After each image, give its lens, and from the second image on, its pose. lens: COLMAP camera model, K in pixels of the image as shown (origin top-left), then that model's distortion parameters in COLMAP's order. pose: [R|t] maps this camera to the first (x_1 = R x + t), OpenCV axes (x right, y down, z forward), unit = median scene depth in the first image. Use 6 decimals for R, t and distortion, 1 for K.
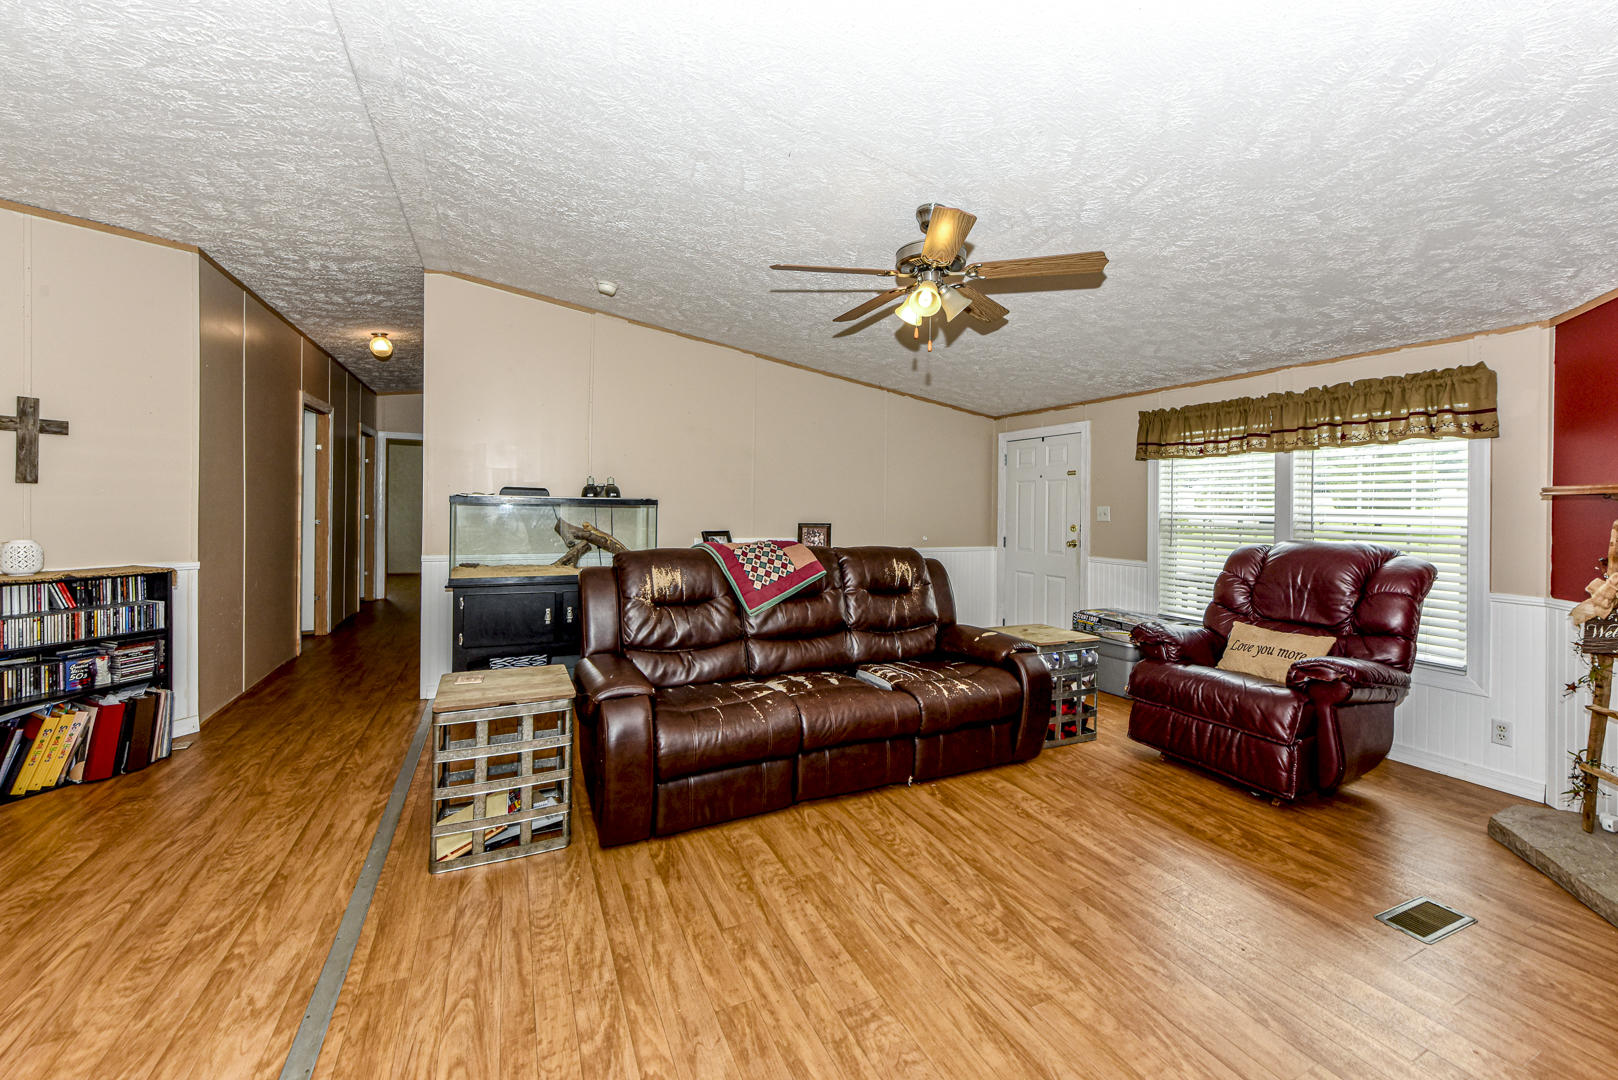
lens RADIAL K [[643.3, 0, 810.0], [0, 643.3, 508.6], [0, 0, 1]] dist [0.001122, -0.000035]
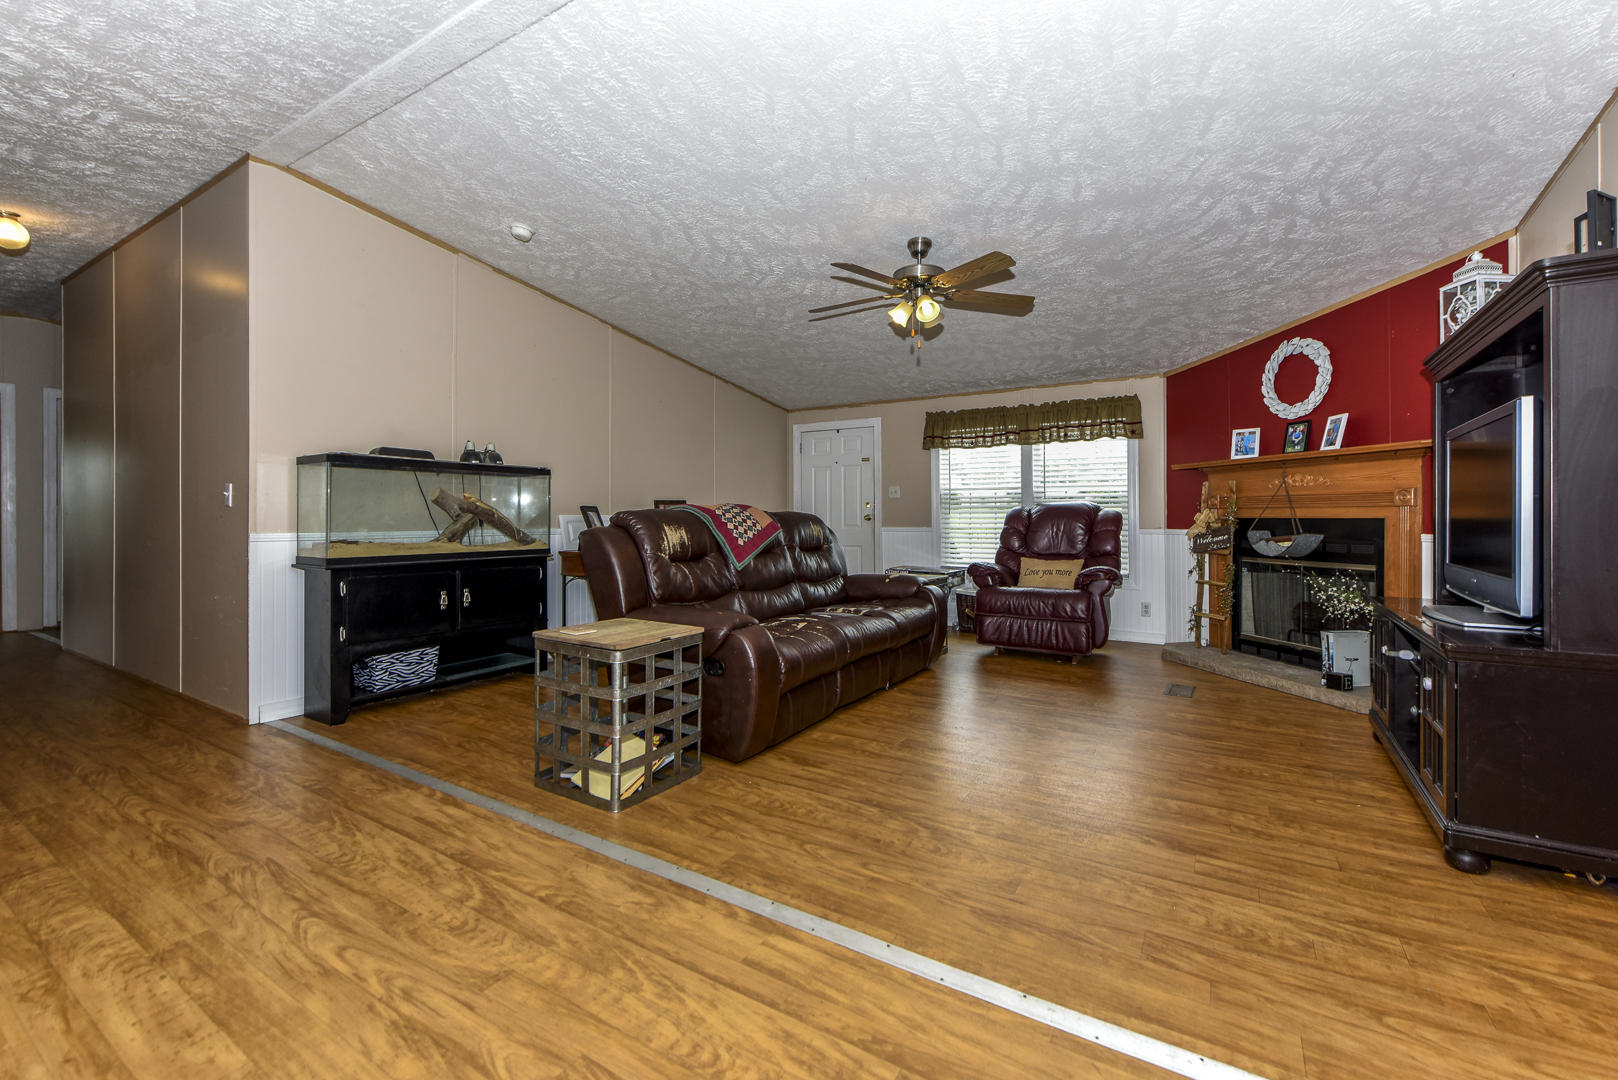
lens RADIAL K [[670.6, 0, 825.0], [0, 670.6, 517.2], [0, 0, 1]] dist [-0.002688, -0.000919]
pose [[0.832053, -0.014830, 0.554499, -0.579105], [0.013331, 0.999888, 0.006737, 0.069823], [-0.554537, 0.001786, 0.832157, -0.028655]]
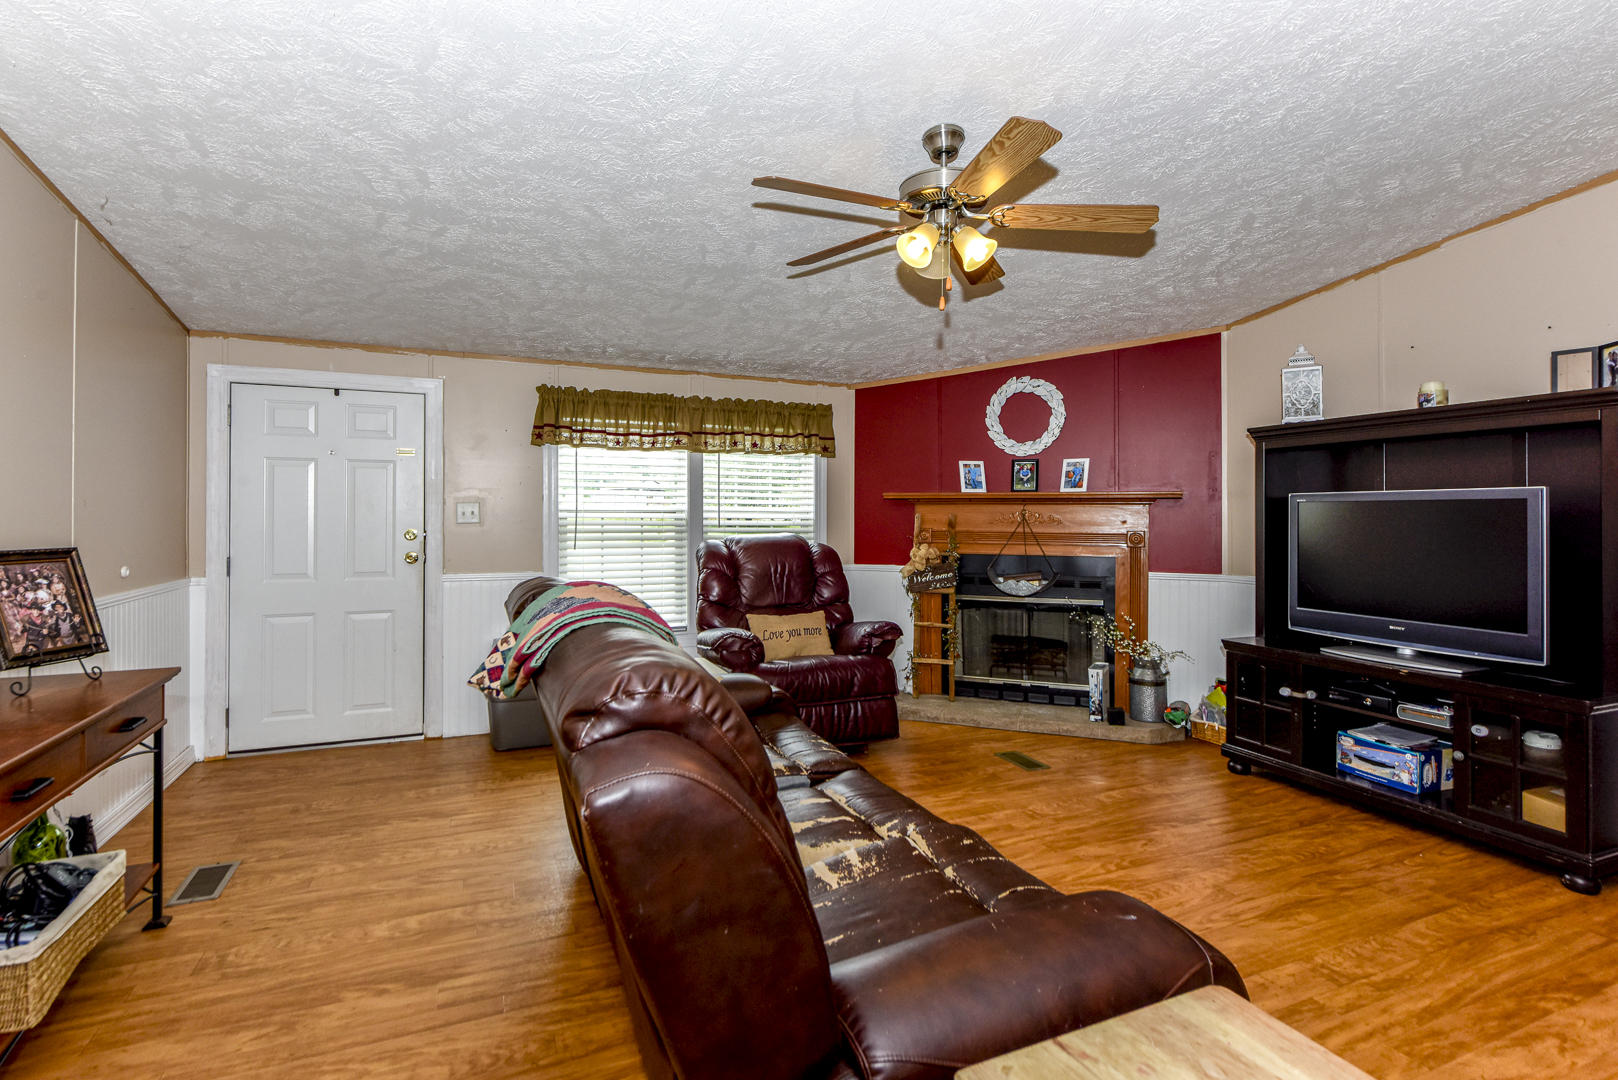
lens RADIAL K [[772.0, 0, 811.5], [0, 772.0, 510.0], [0, 0, 1]] dist [0.000704, -0.000013]
pose [[0.028825, -0.008993, 0.999544, -0.610133], [-0.003700, 0.999952, 0.009104, -0.005710], [-0.999578, -0.003961, 0.028790, 0.881385]]
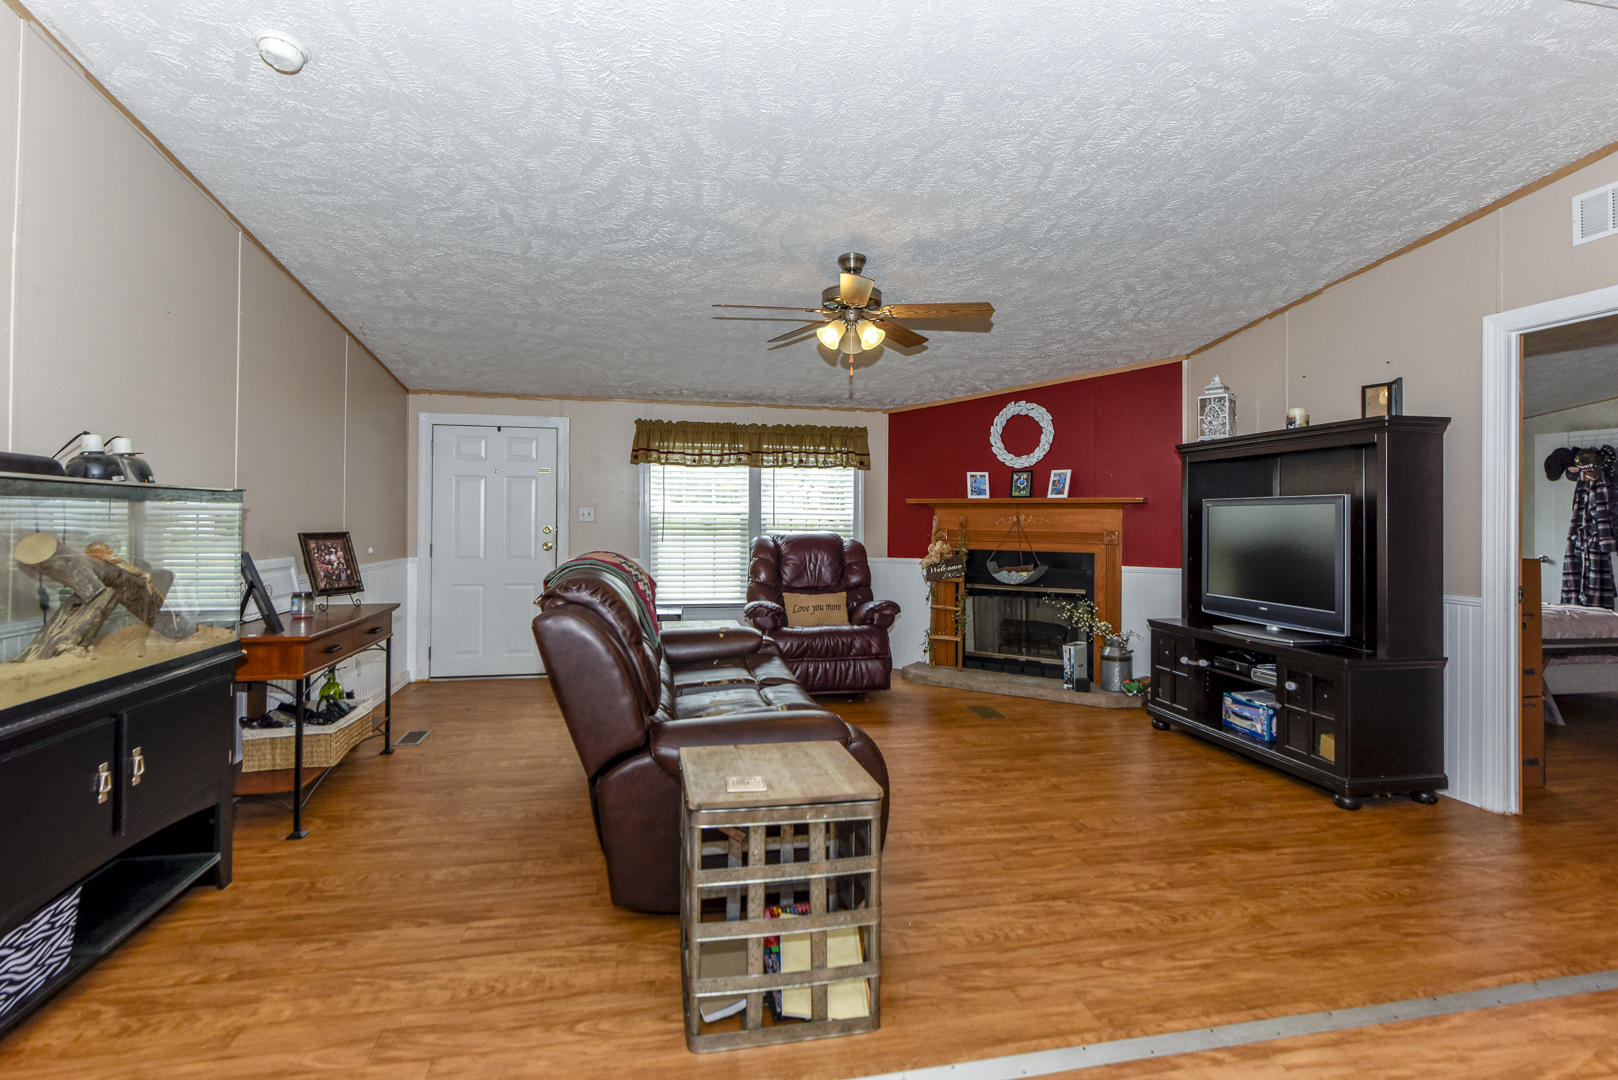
lens RADIAL K [[772.0, 0, 811.5], [0, 772.0, 510.0], [0, 0, 1]] dist [0.000704, -0.000013]
pose [[0.229197, -0.003022, 0.973375, -0.939783], [-0.004317, 0.999982, 0.004121, -0.005886], [-0.973370, -0.005146, 0.229180, 0.584212]]
